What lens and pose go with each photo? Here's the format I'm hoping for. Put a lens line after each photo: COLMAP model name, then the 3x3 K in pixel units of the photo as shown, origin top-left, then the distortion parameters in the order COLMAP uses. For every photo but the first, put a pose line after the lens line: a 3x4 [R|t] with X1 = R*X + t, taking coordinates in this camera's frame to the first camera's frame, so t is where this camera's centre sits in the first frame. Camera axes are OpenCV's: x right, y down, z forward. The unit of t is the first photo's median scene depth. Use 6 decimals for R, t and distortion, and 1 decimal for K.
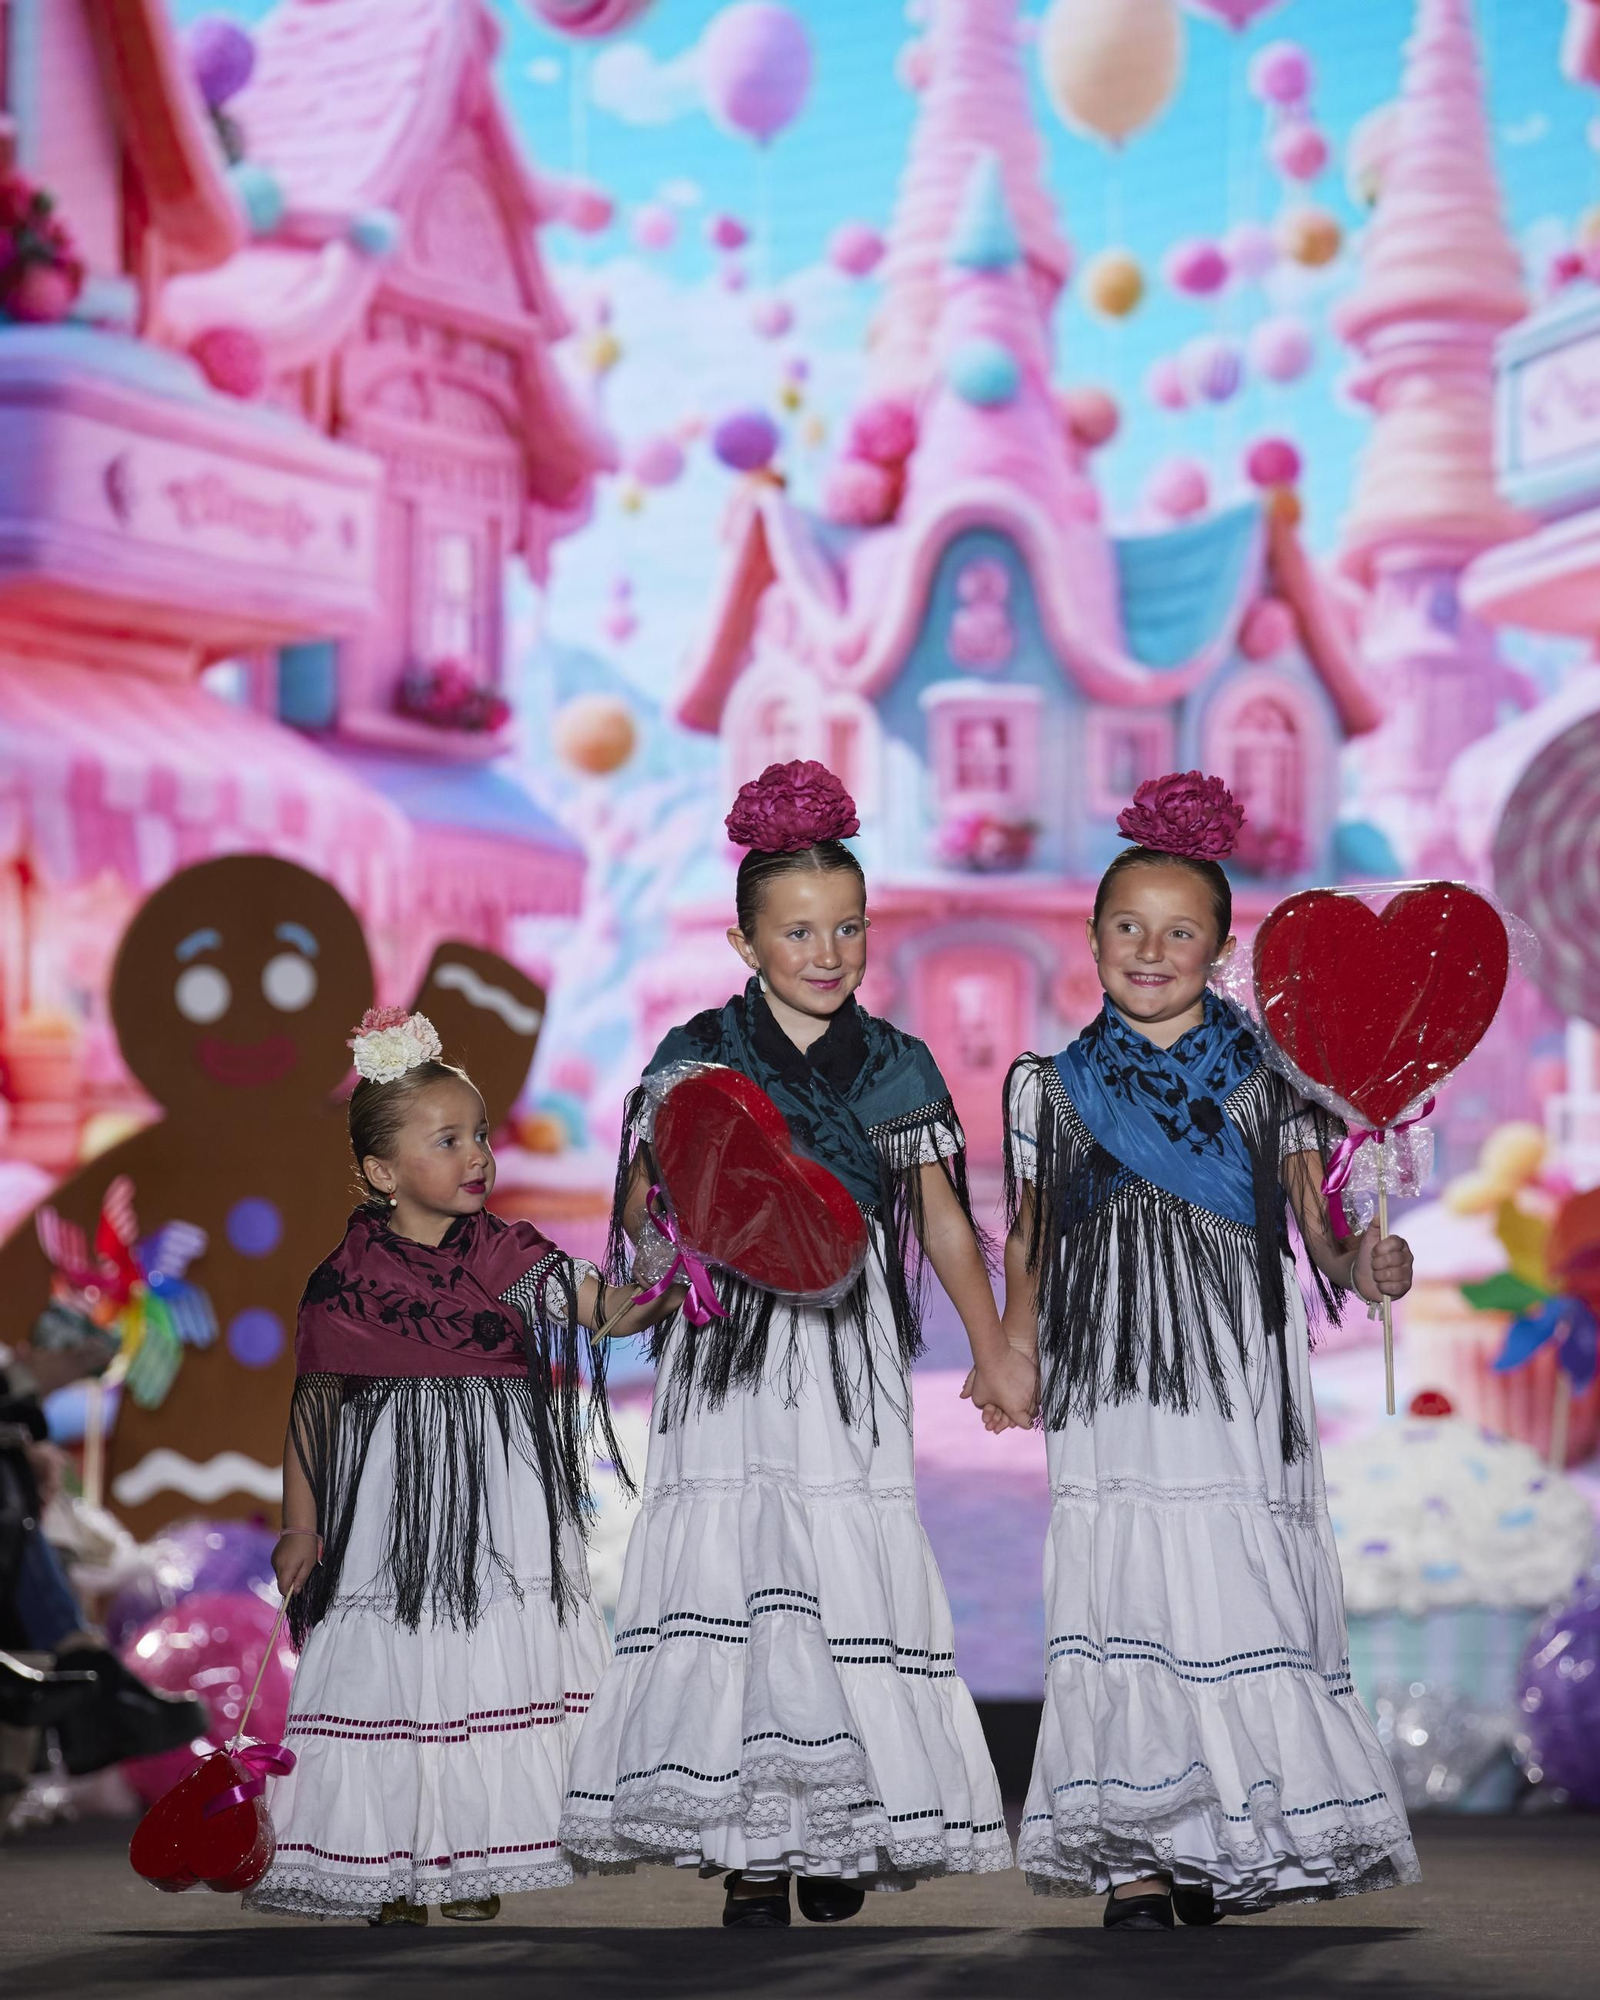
lens RADIAL K [[11190.6, 0, 796.0], [0, 11190.6, 1052.2], [0, 0, 1]] dist [1.030003, -12.784253]
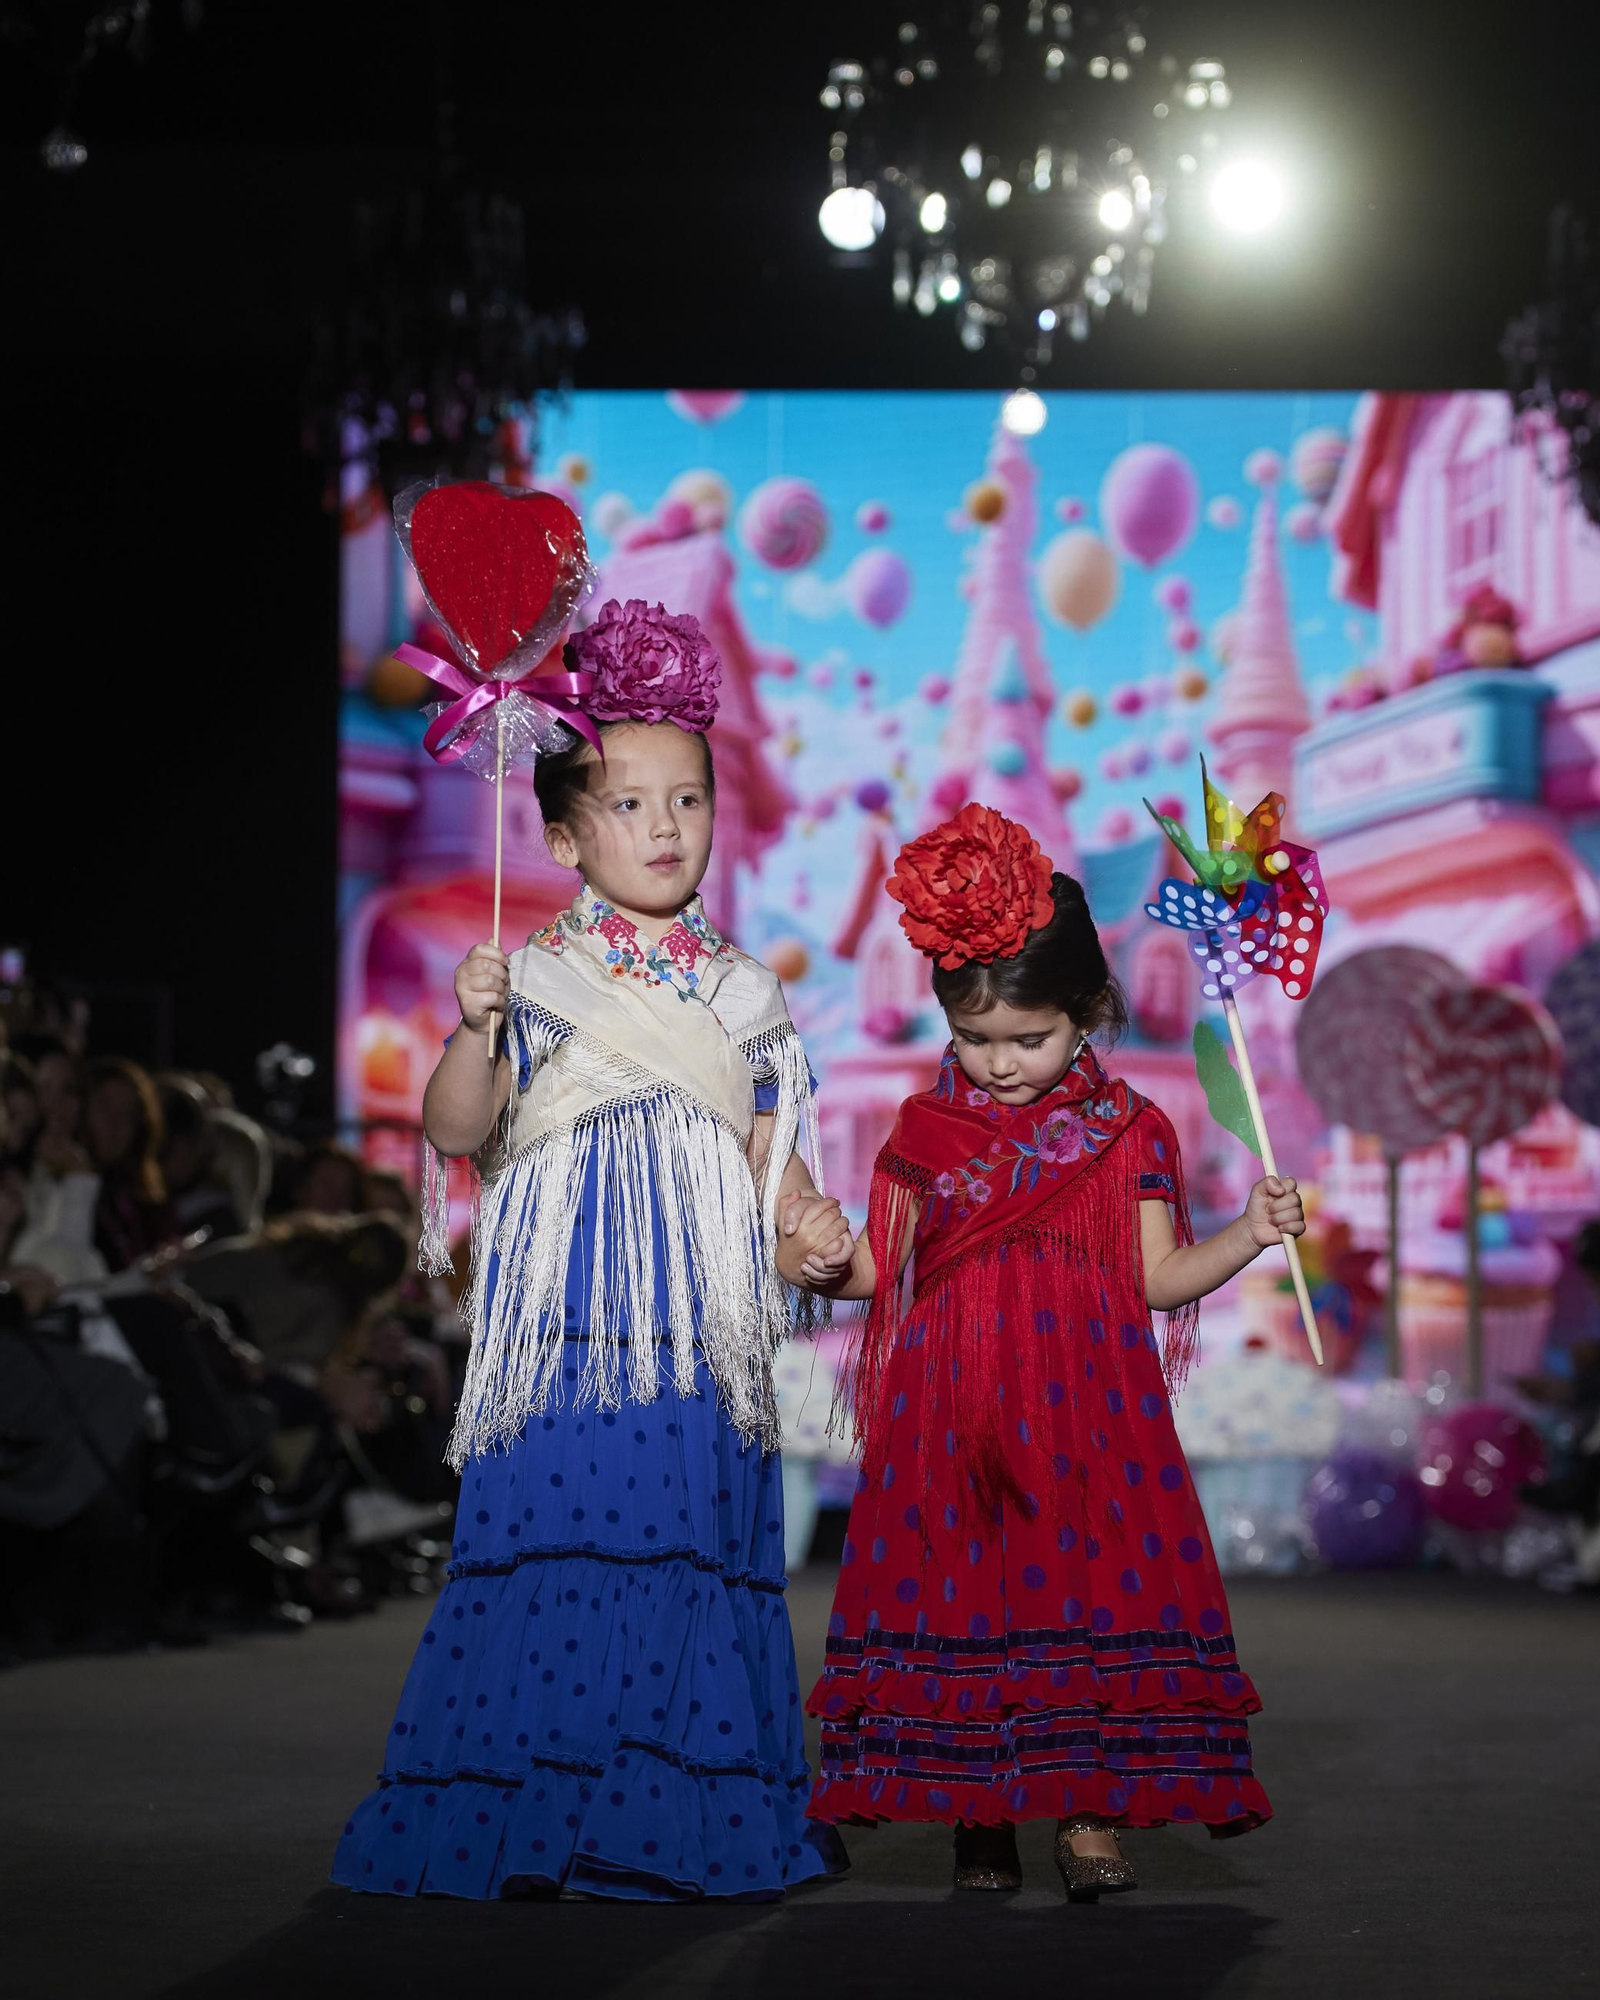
lens RADIAL K [[7228.1, 0, 772.7], [0, 7228.1, 1078.7], [0, 0, 1]] dist [-0.052896, 0.975549]
pose [[0.999809, 0.005898, -0.018614, 0.001281], [-0.006049, 0.999949, -0.008042, -0.000531], [0.018565, 0.008153, 0.999794, -0.141288]]
